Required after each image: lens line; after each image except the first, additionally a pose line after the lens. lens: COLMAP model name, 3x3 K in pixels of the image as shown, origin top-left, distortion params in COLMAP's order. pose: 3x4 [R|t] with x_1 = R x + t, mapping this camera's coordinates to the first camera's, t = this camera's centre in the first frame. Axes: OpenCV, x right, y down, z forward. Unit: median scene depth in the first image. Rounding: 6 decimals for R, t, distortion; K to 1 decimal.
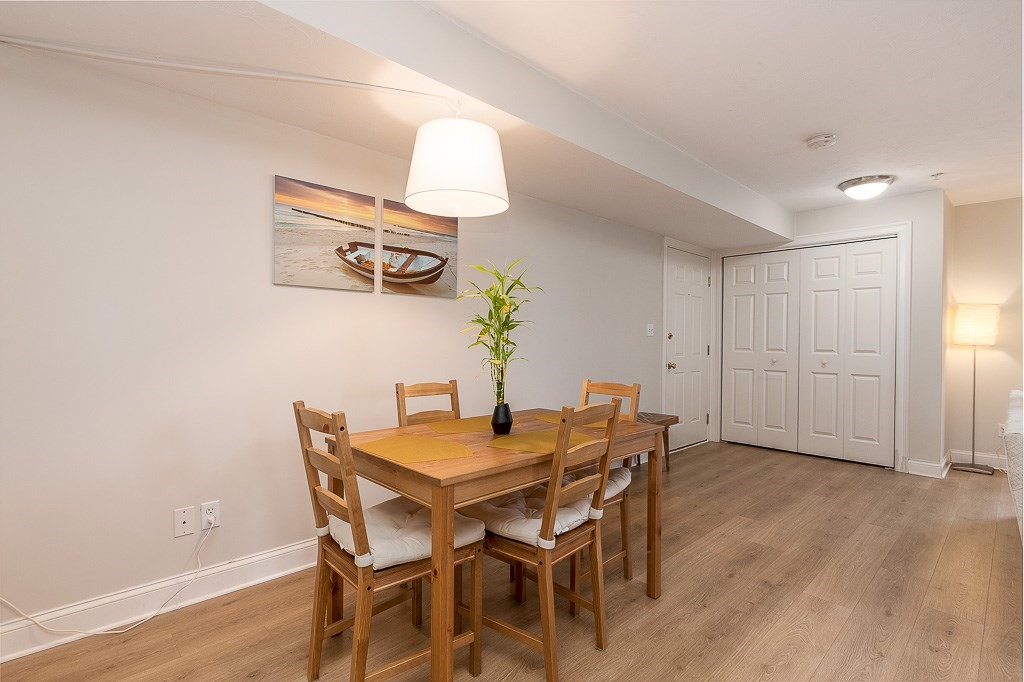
lens RADIAL K [[486.0, 0, 512.0], [0, 486.0, 341.0], [0, 0, 1]] dist [0.003448, 0.000393]
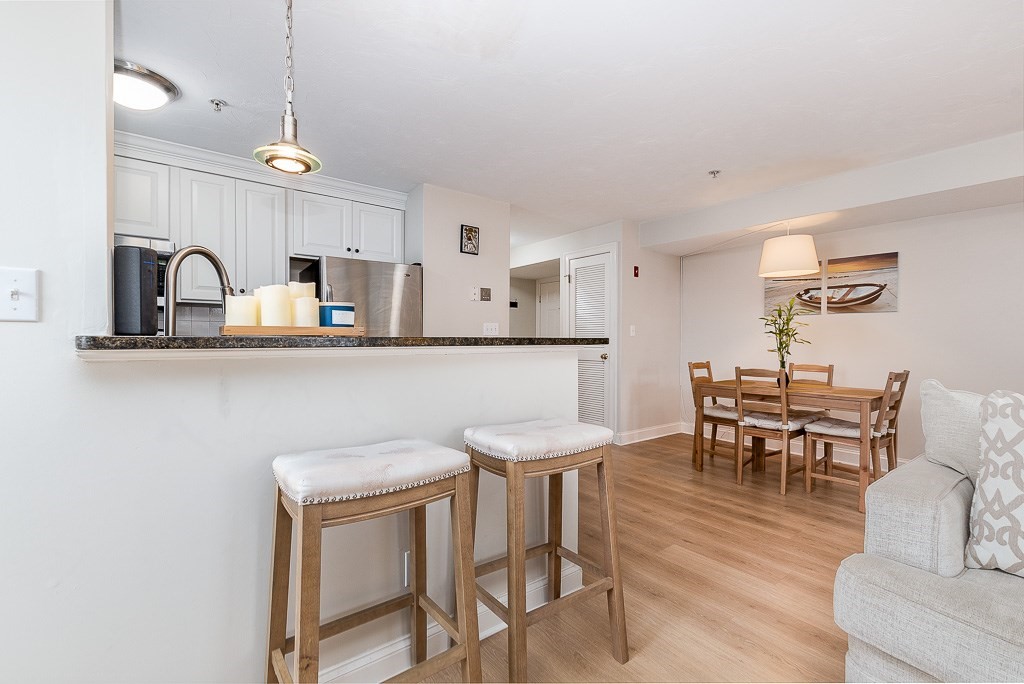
lens RADIAL K [[442.4, 0, 512.0], [0, 442.4, 342.0], [0, 0, 1]] dist [-0.002199, -0.000758]
pose [[-0.105610, 0.002742, -0.994404, 1.317461], [-0.008515, 0.999957, 0.003662, 0.003958], [0.994371, 0.008854, -0.105582, 0.046814]]
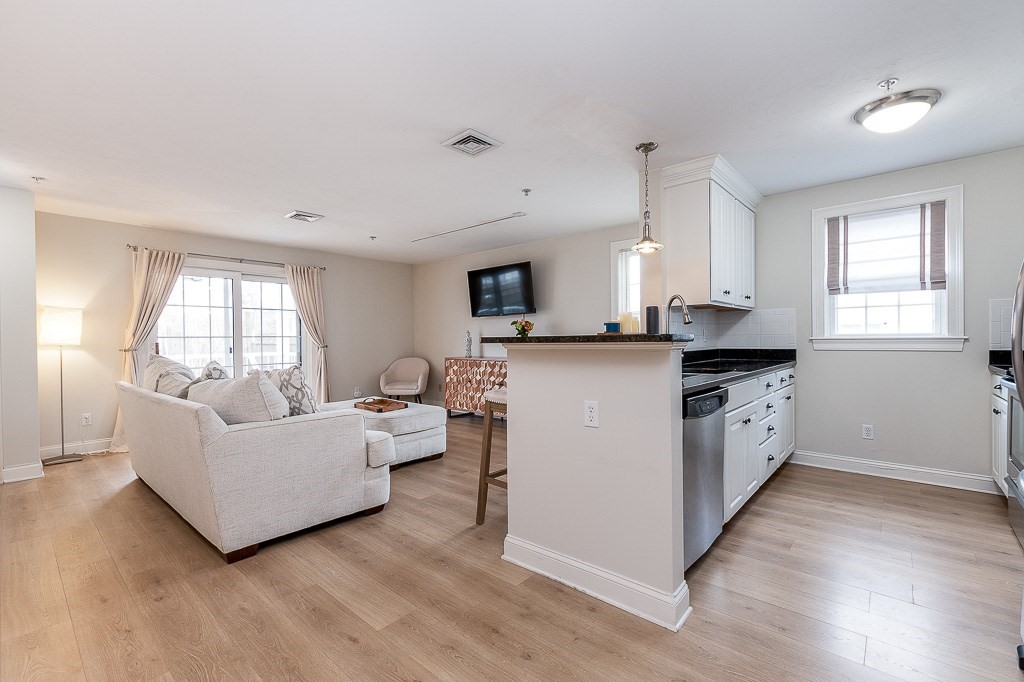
lens RADIAL K [[442.4, 0, 512.0], [0, 442.4, 341.0], [0, 0, 1]] dist [-0.002199, -0.000758]
pose [[-0.089025, -0.010456, 0.995975, -0.174764], [0.012817, 0.999850, 0.011642, -0.000540], [-0.995947, 0.013802, -0.088877, 0.140624]]
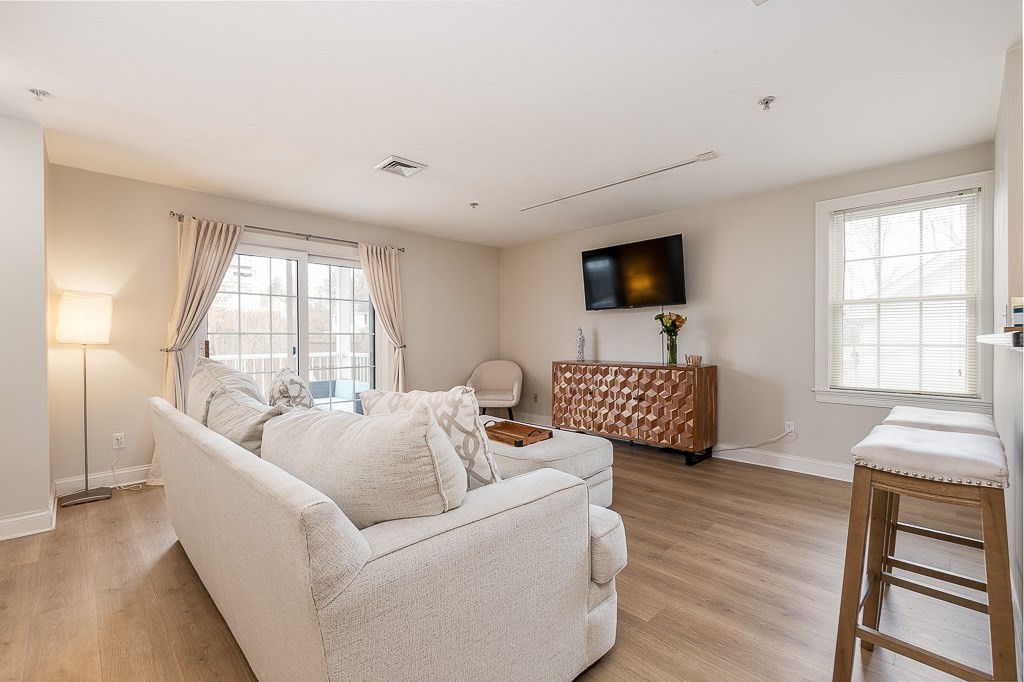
lens RADIAL K [[448.6, 0, 512.0], [0, 448.6, 341.0], [0, 0, 1]] dist [-0.000918, -0.000169]
pose [[-0.010926, -0.011738, 0.999871, 0.308753], [0.007716, 0.999900, 0.011823, 0.000976], [-0.999911, 0.007845, -0.010834, 0.465291]]
